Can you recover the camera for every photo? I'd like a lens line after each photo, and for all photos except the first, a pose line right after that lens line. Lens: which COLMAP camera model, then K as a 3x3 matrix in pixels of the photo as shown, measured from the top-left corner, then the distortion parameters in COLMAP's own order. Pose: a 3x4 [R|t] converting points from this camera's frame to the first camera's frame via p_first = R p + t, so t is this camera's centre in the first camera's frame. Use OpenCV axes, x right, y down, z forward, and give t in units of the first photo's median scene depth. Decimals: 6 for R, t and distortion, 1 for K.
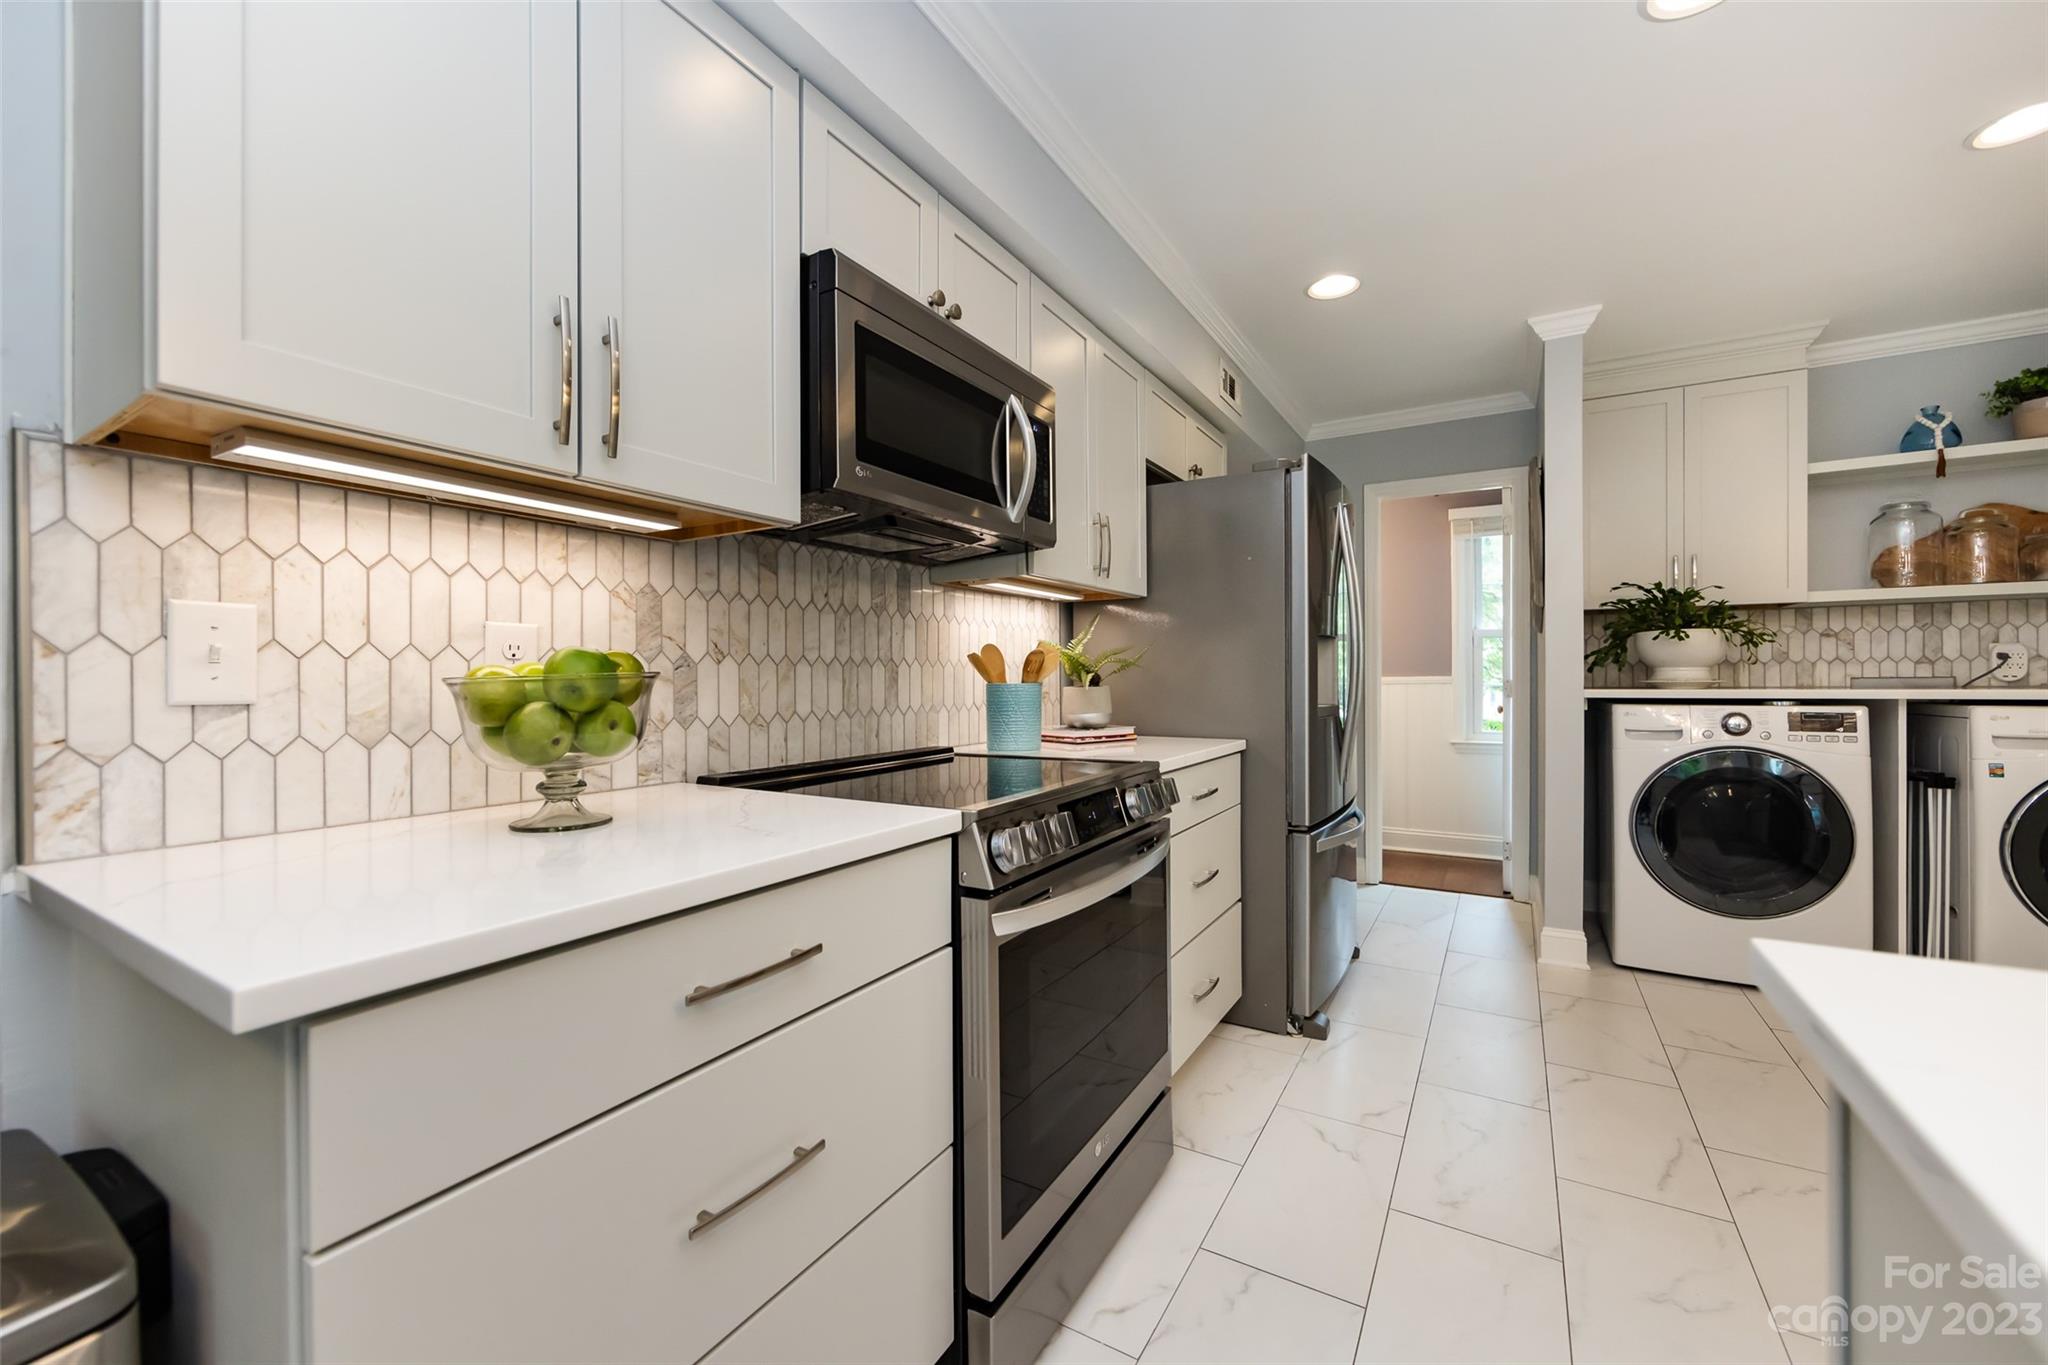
lens RADIAL K [[811.1, 0, 1035.8], [0, 811.1, 678.1], [0, 0, 1]] dist [-0.002370, -0.001346]
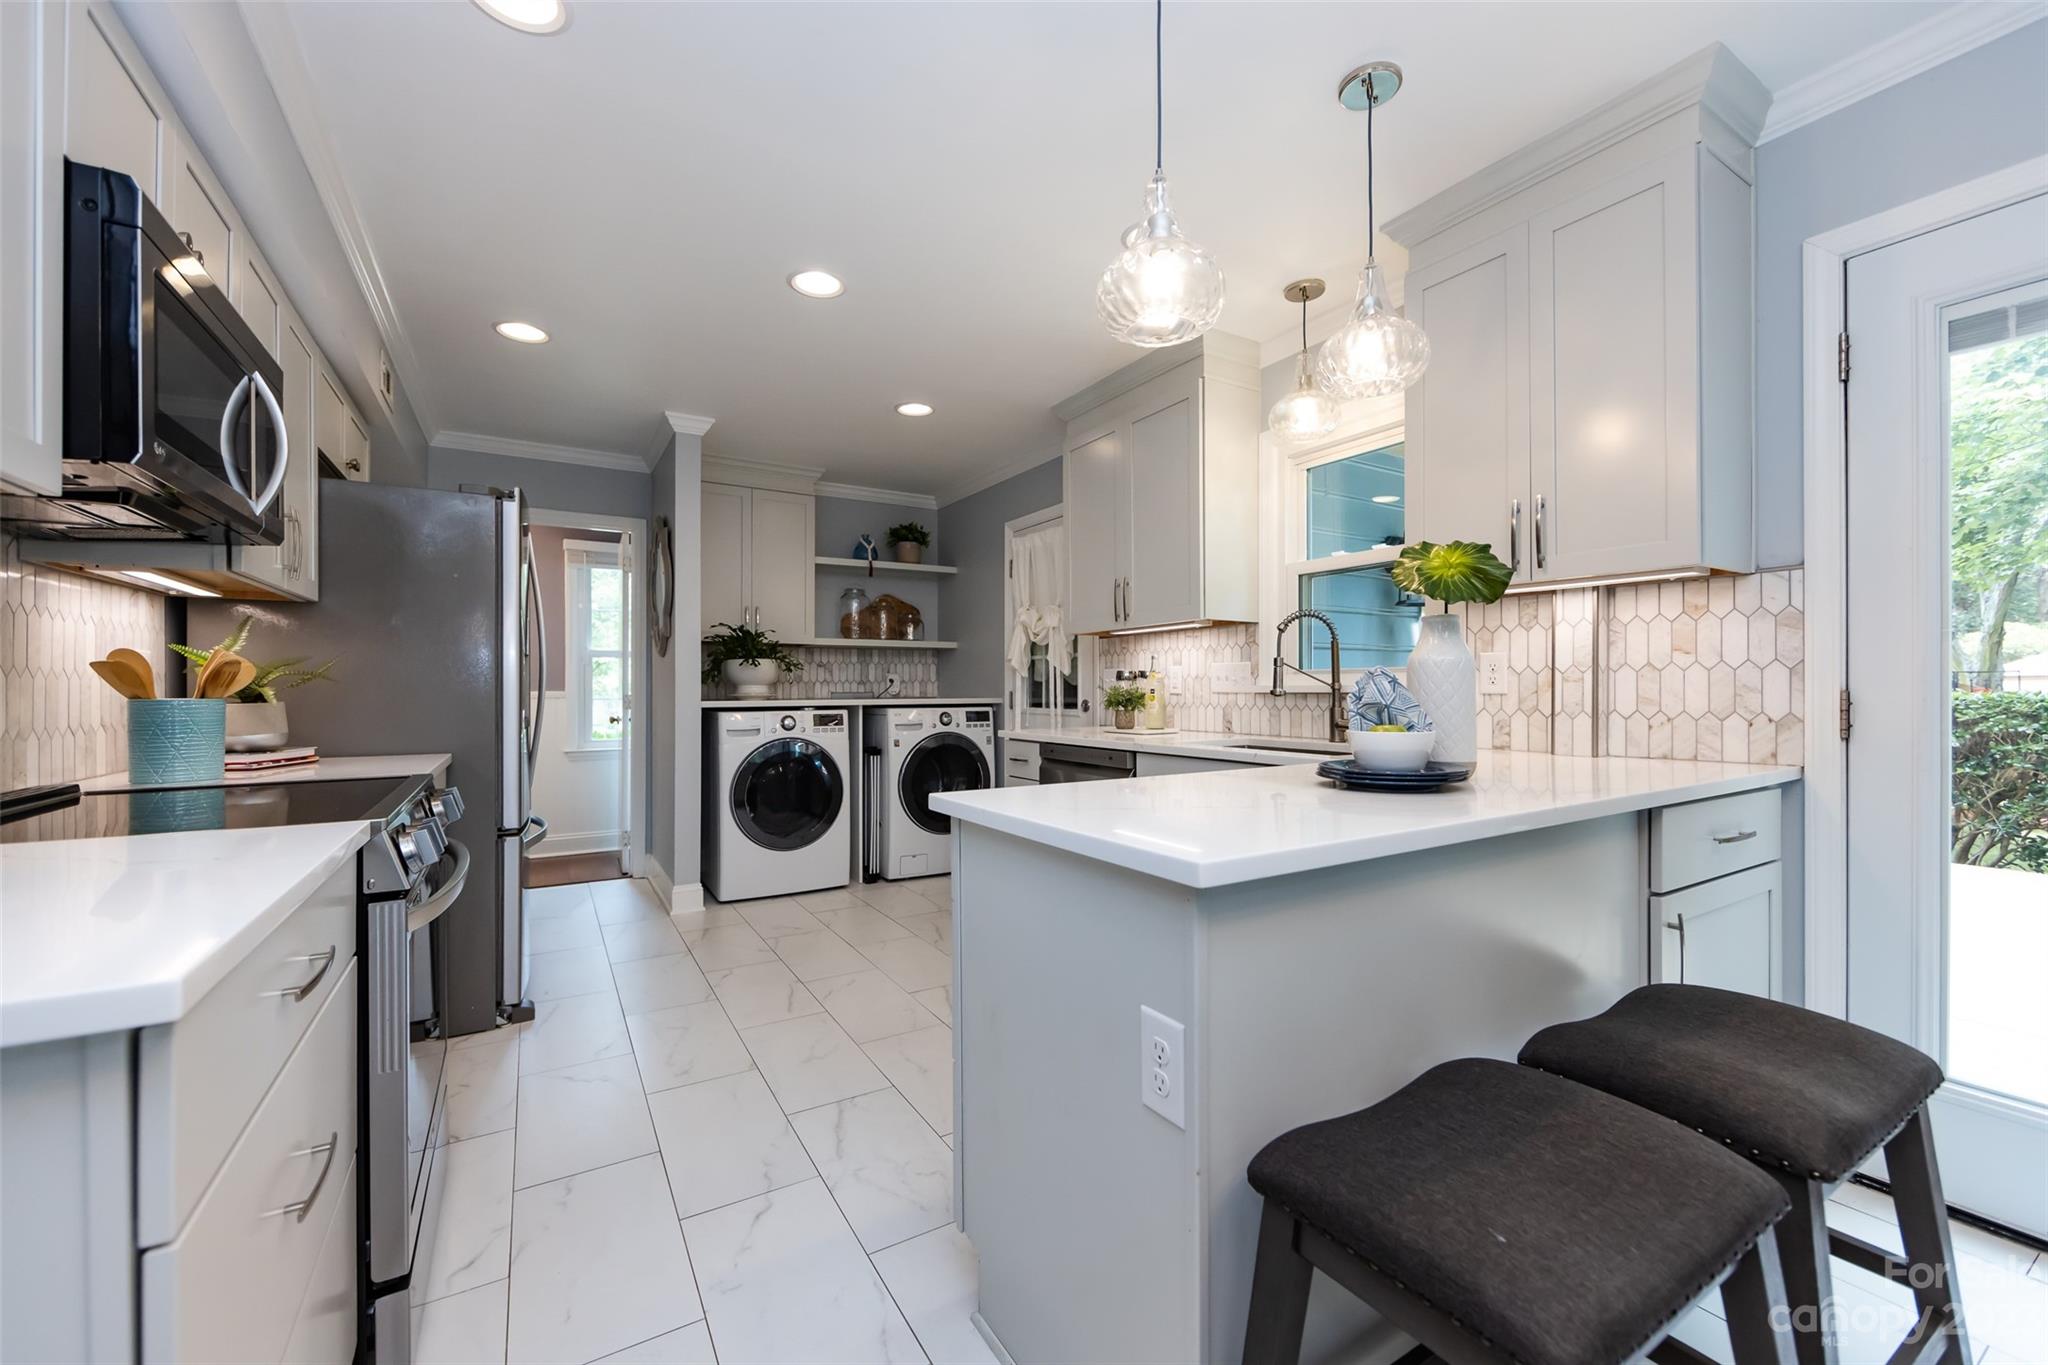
lens RADIAL K [[811.1, 0, 1002.8], [0, 811.1, 685.0], [0, 0, 1]] dist [-0.002370, -0.001346]
pose [[0.487437, 0.008626, 0.873115, -0.326705], [0.000971, 0.999945, -0.010421, 0.001580], [-0.873157, 0.005928, 0.487402, -0.112807]]
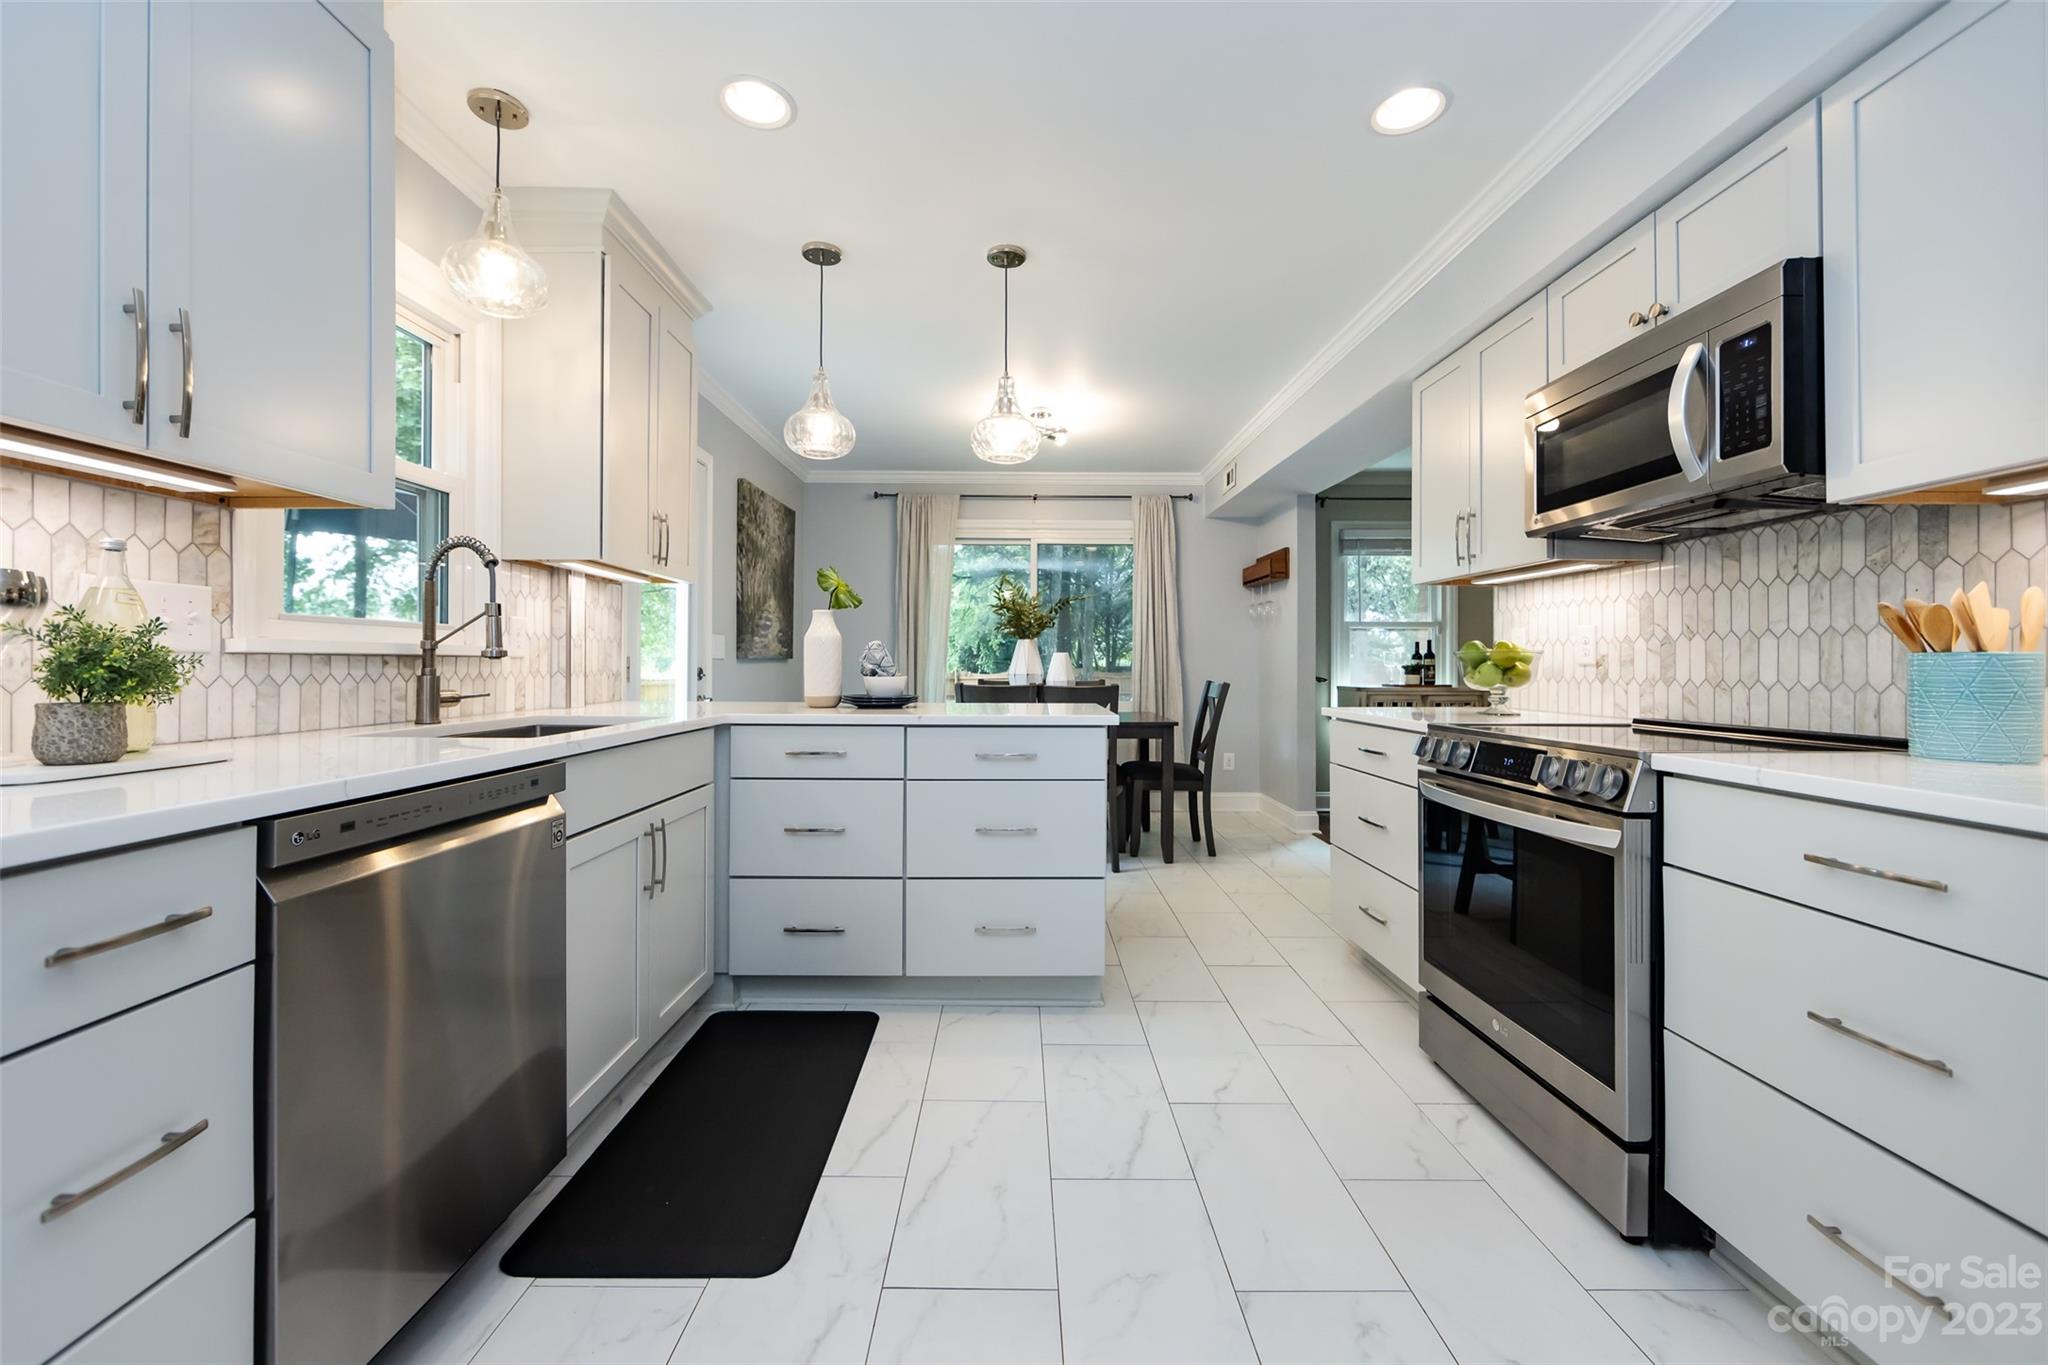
lens RADIAL K [[811.1, 0, 1015.9], [0, 811.1, 658.4], [0, 0, 1]] dist [-0.002370, -0.001346]
pose [[-0.860437, 0.000044, -0.509558, 0.890029], [0.002588, 0.999987, -0.004283, 0.010950], [0.509551, -0.005003, -0.860426, 1.120433]]
